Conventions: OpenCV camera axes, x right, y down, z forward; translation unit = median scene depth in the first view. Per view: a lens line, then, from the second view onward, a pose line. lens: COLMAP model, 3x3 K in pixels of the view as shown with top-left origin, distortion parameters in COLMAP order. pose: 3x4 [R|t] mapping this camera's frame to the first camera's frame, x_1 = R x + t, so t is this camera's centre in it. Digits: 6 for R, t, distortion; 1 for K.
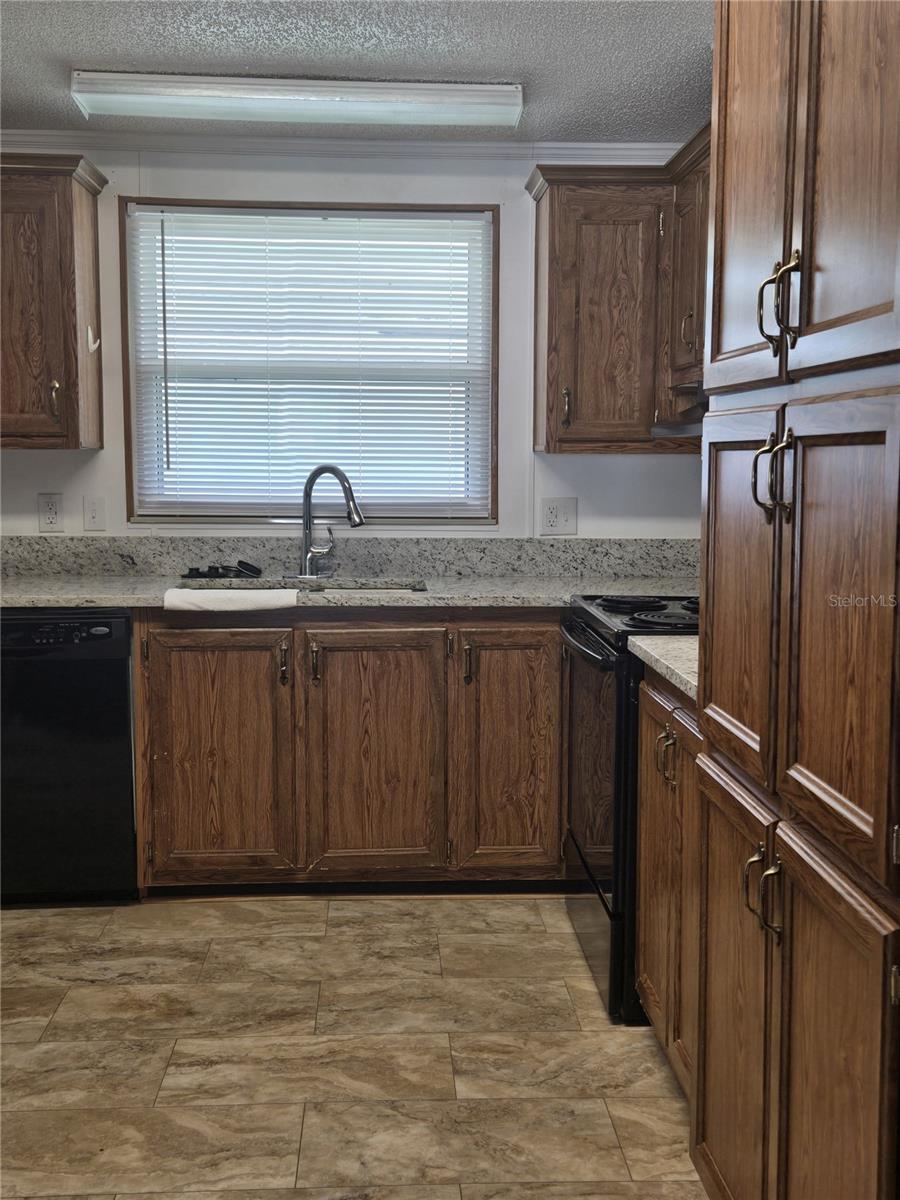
lens RADIAL K [[1331.8, 0, 464.7], [0, 1331.8, 572.3], [0, 0, 1]] dist [0.085269, -0.017658]
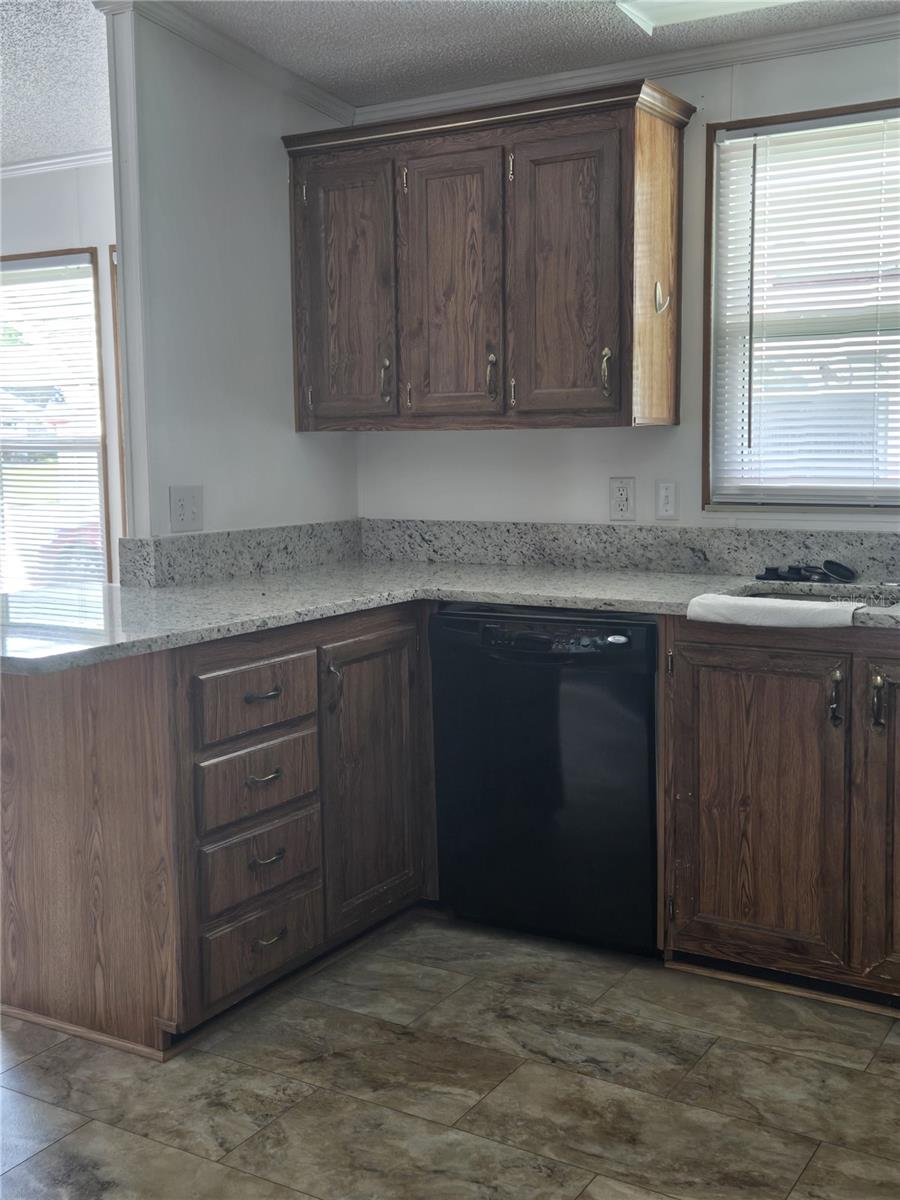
lens RADIAL K [[1331.8, 0, 464.7], [0, 1331.8, 572.3], [0, 0, 1]] dist [0.085269, -0.017658]
pose [[0.823284, 0.043632, -0.565950, 0.121590], [-0.034591, 0.999045, 0.026702, -0.017811], [0.566574, -0.002407, 0.824007, 0.243043]]
